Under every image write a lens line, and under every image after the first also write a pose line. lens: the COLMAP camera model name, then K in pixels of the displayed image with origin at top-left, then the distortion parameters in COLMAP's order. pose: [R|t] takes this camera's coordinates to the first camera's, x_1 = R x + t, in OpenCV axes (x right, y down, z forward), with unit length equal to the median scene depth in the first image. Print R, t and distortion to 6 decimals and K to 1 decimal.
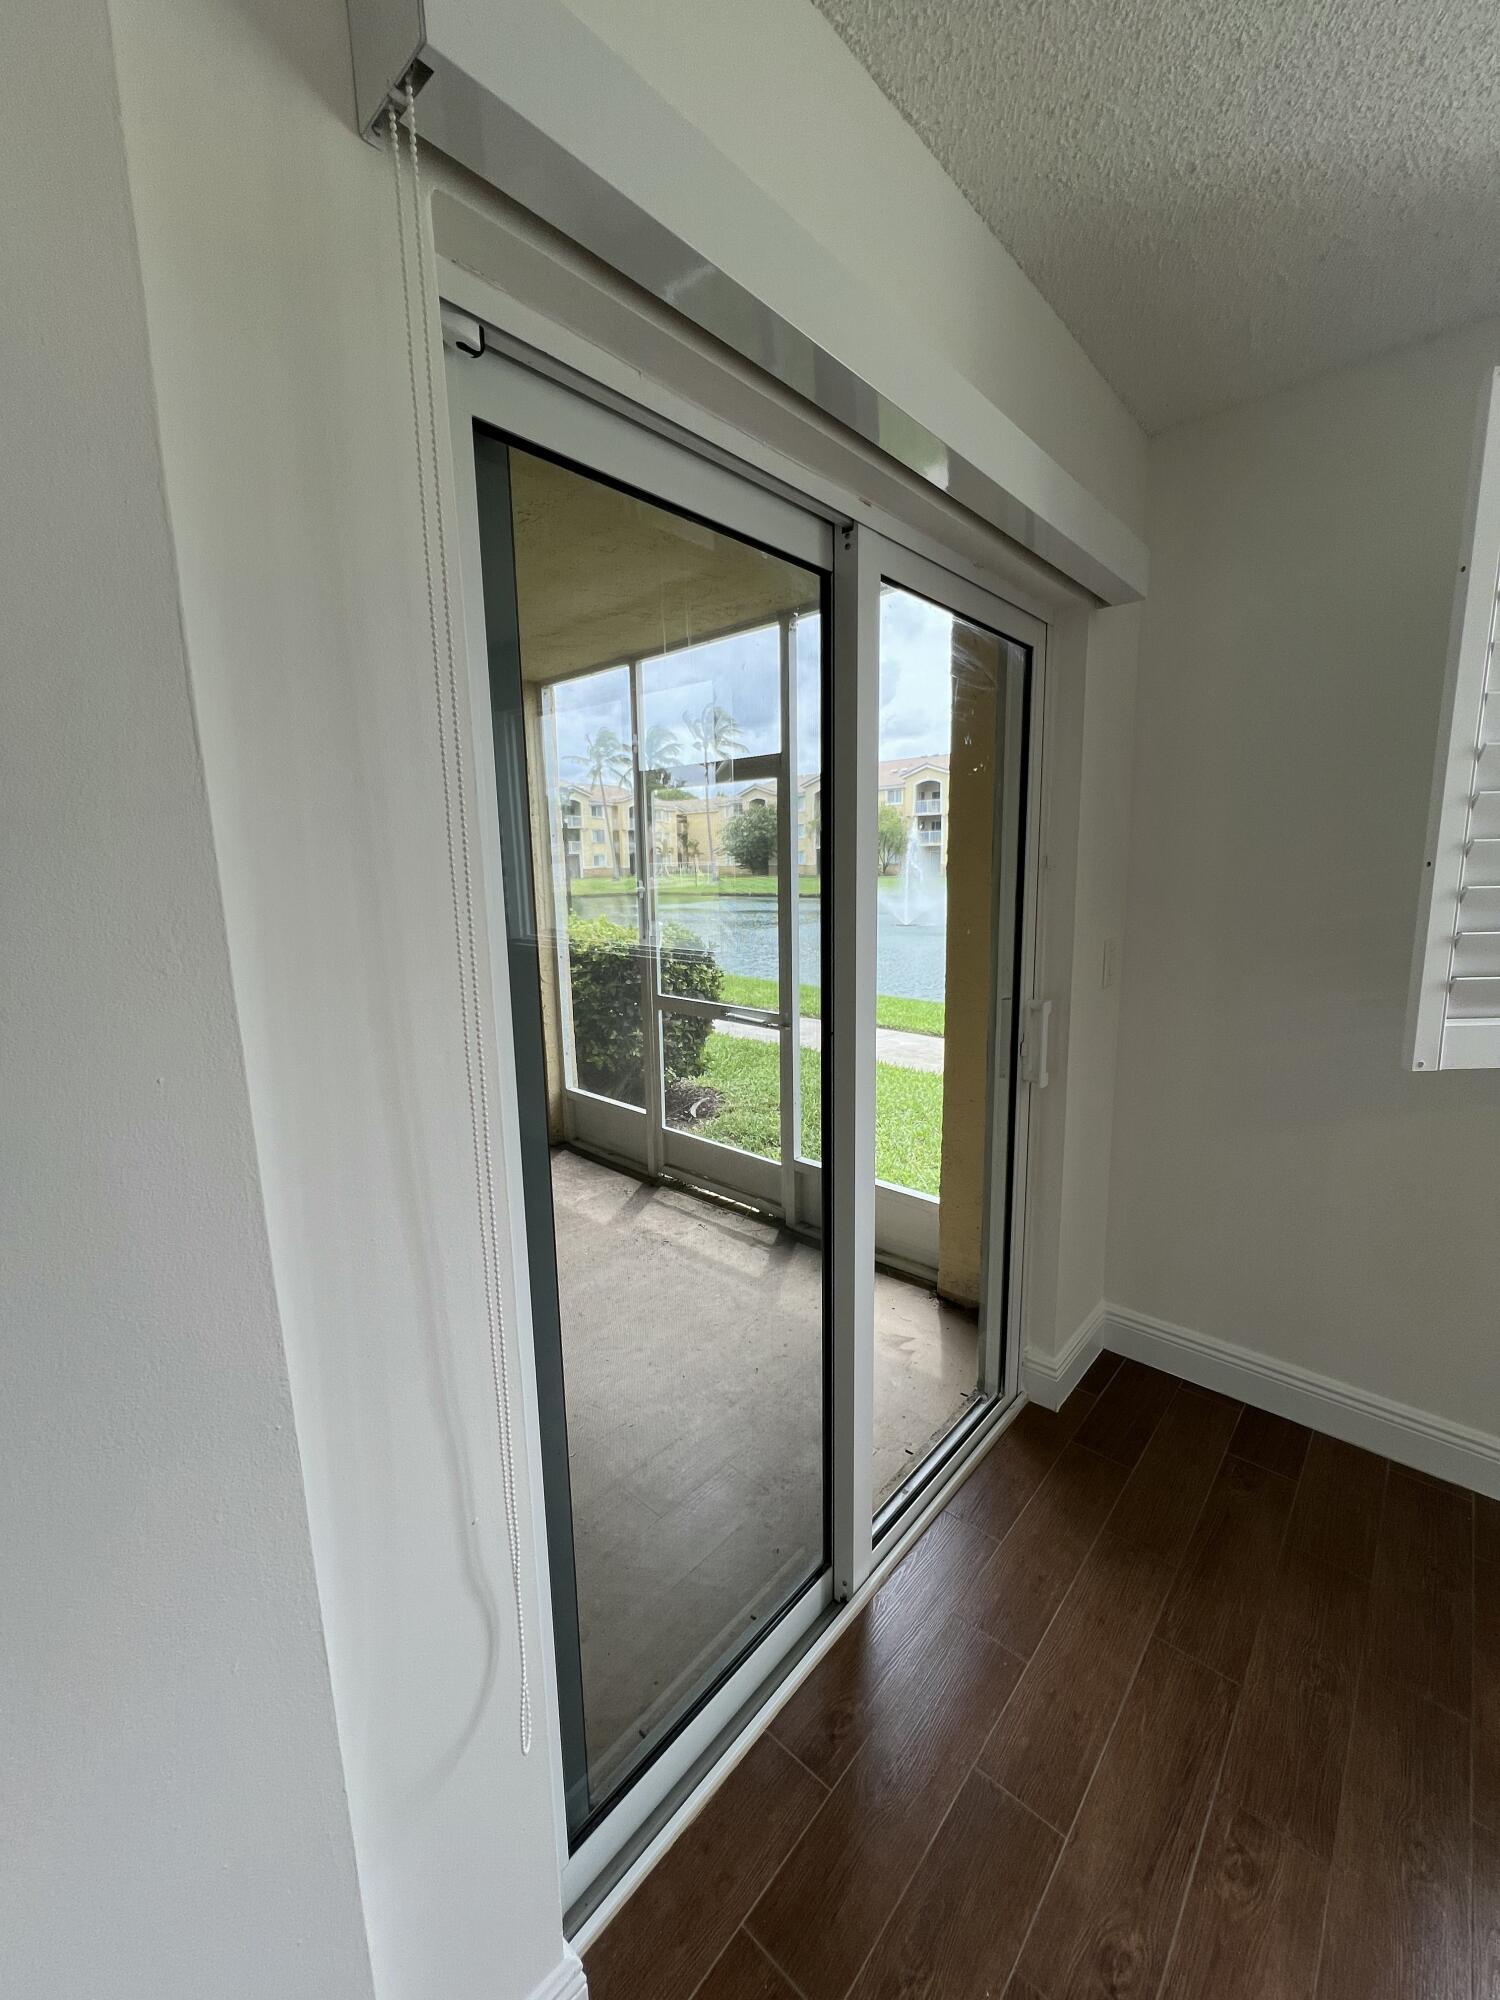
lens RADIAL K [[795.9, 0, 751.5], [0, 795.9, 993.4], [0, 0, 1]] dist [0.000492, -0.000286]
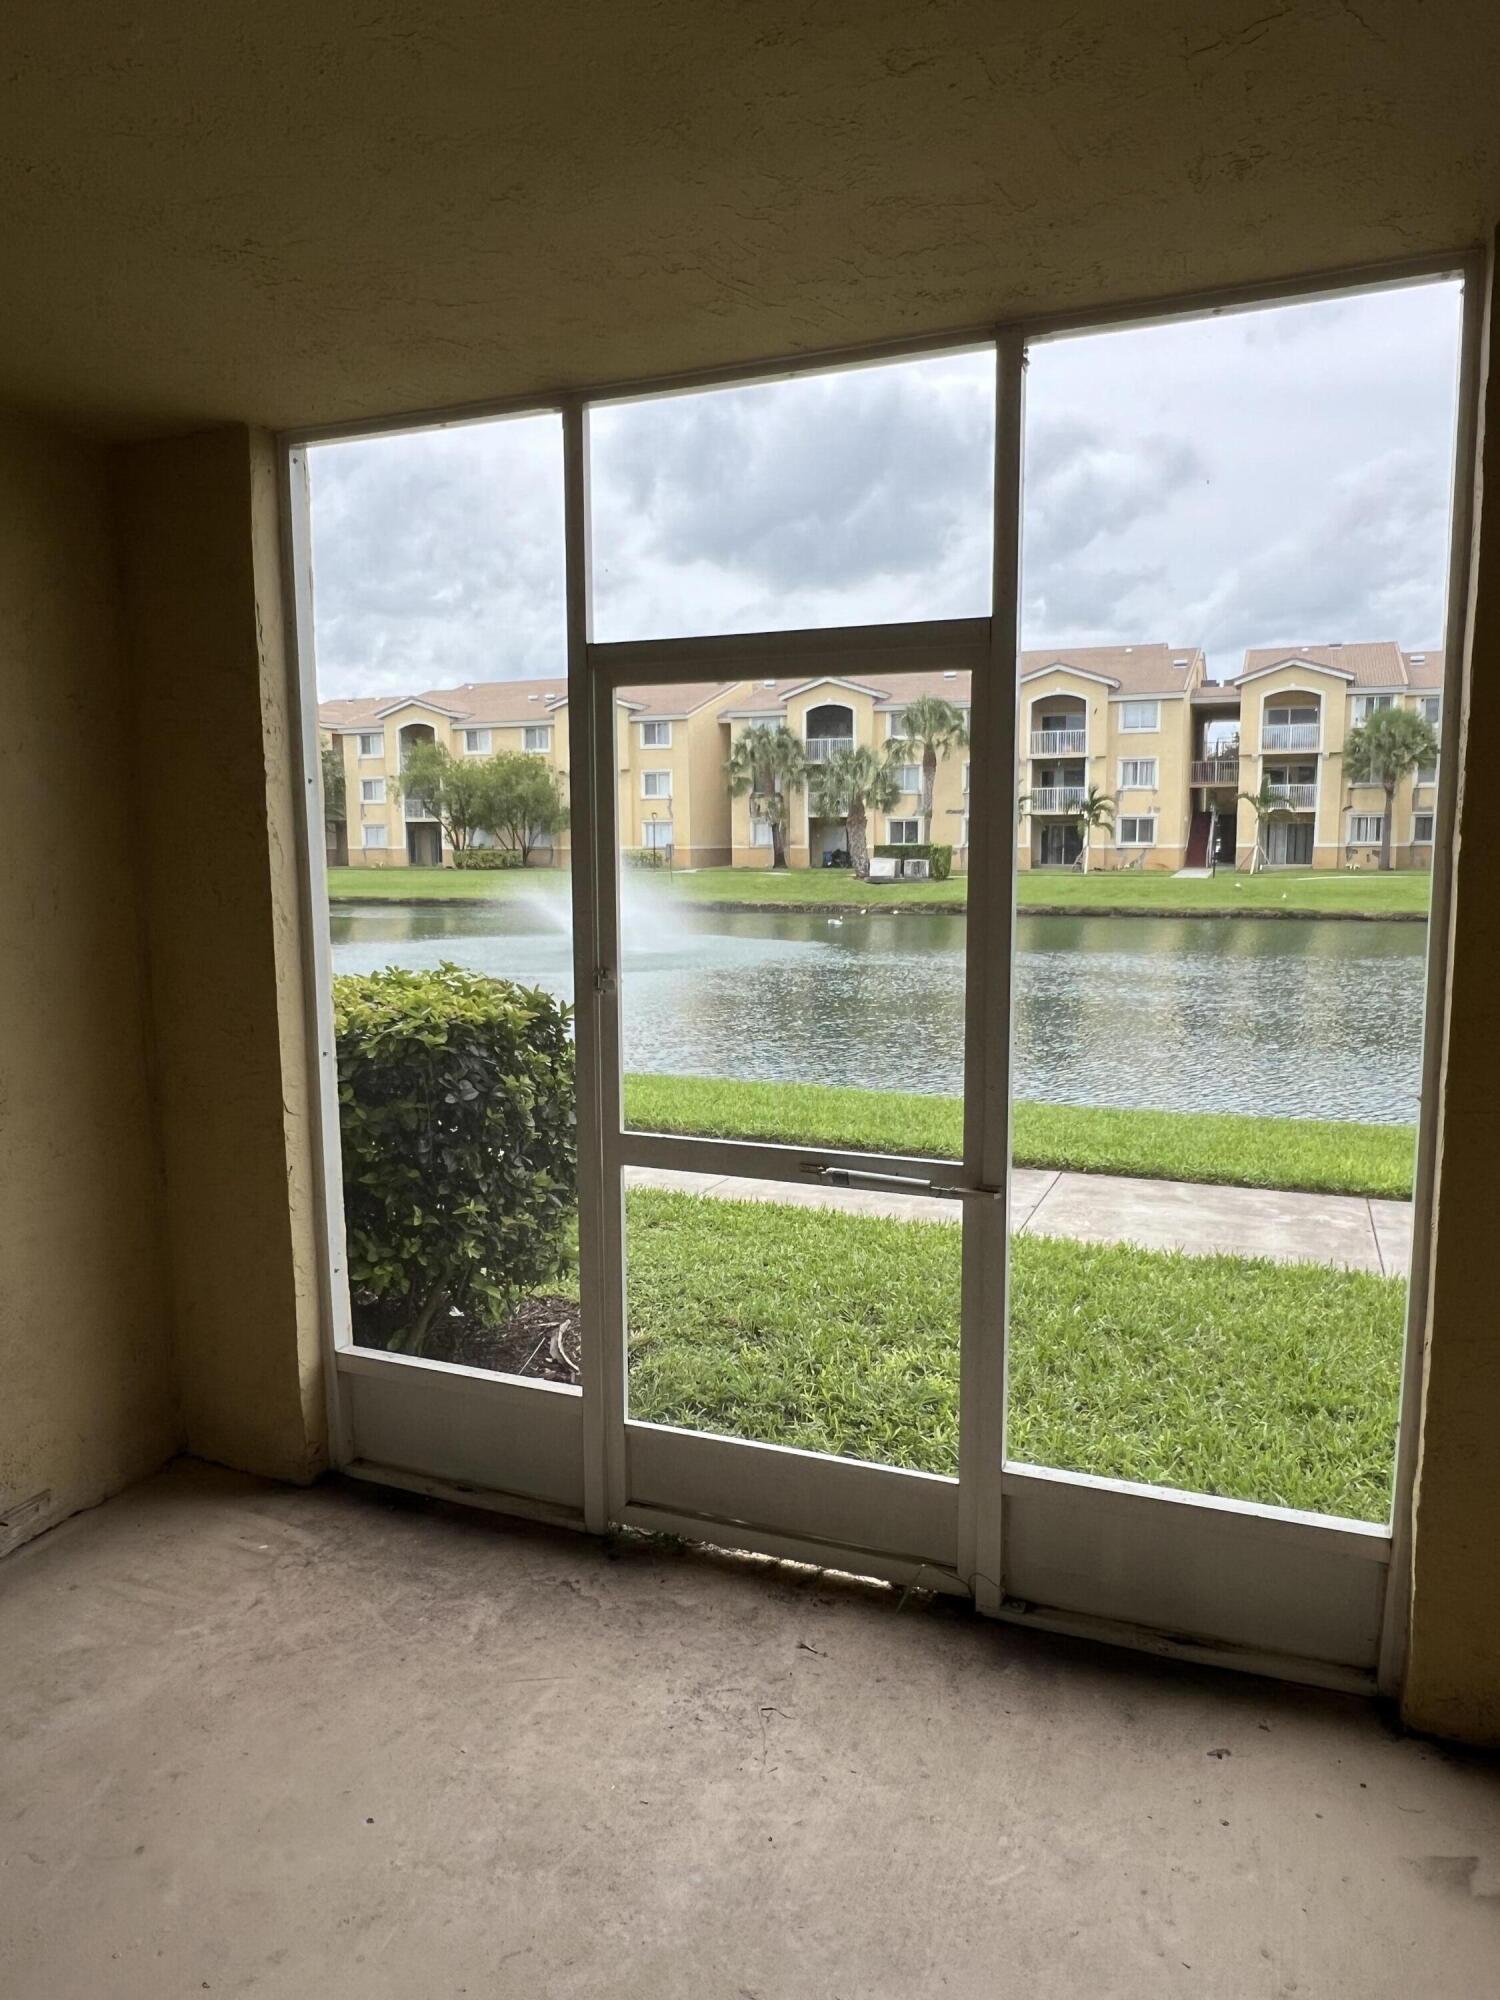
lens RADIAL K [[1304.8, 0, 754.9], [0, 1304.8, 991.2], [0, 0, 1]] dist [-0.006838, 0.001723]
pose [[0.937798, -0.028245, 0.346029, -0.268283], [0.046270, 0.997962, -0.043940, -0.037677], [-0.344083, 0.057217, 0.937194, 0.242354]]
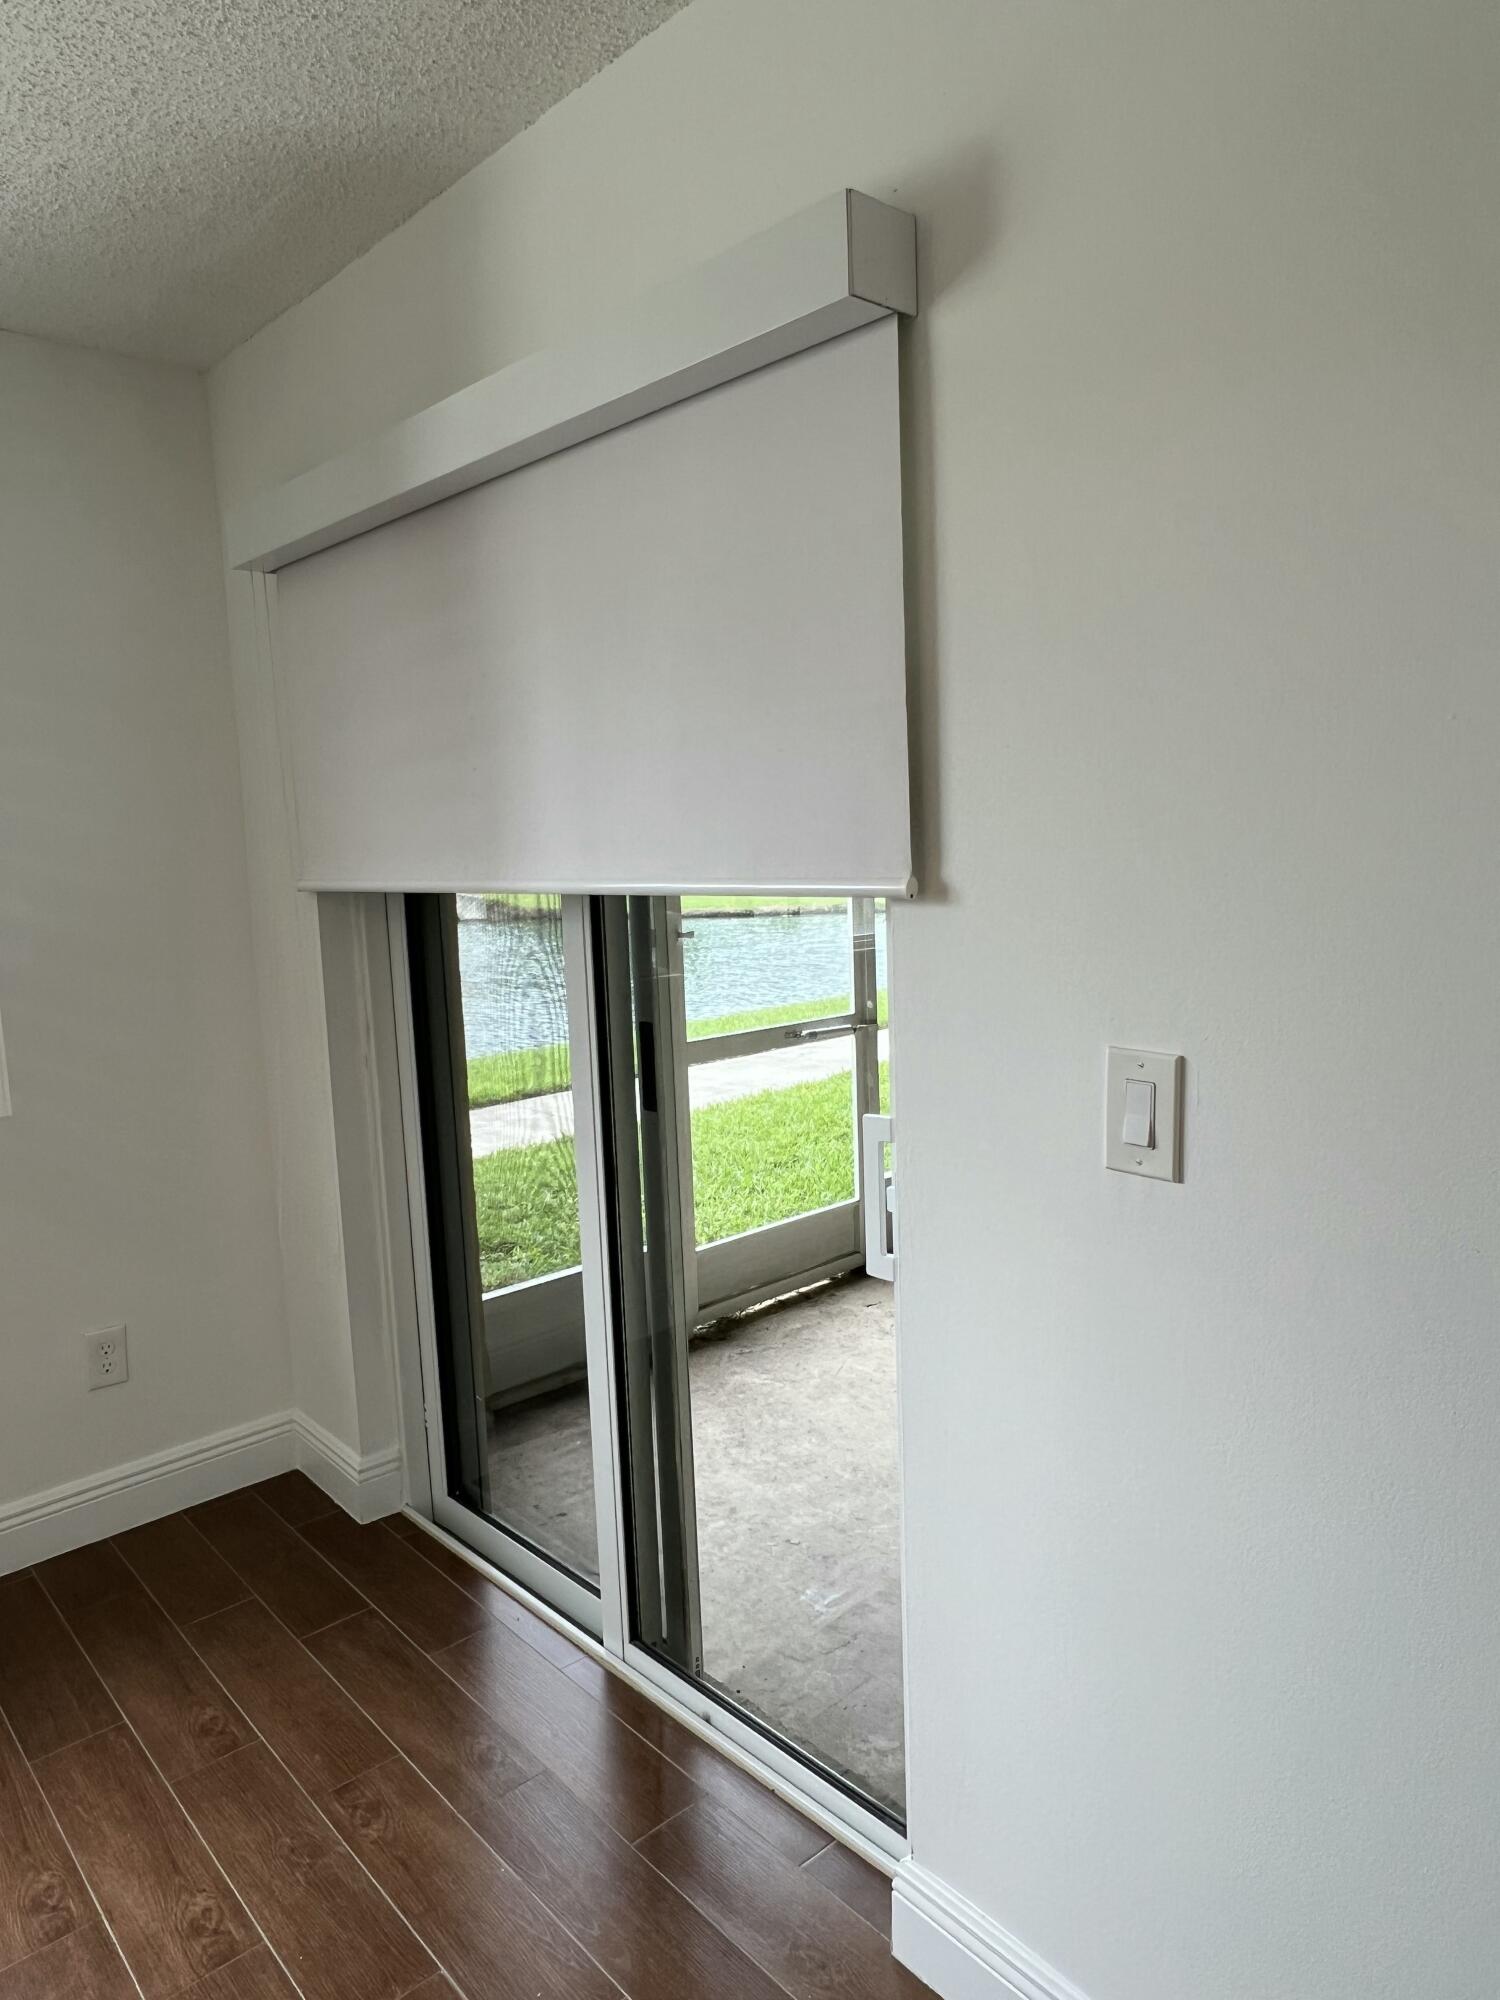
lens RADIAL K [[1304.8, 0, 742.8], [0, 1304.8, 987.6], [0, 0, 1]] dist [-0.006838, 0.001723]
pose [[0.093954, -0.107157, 0.989793, -1.023543], [0.200208, 0.975914, 0.086651, -0.109574], [-0.975238, 0.190023, 0.113145, 0.740903]]
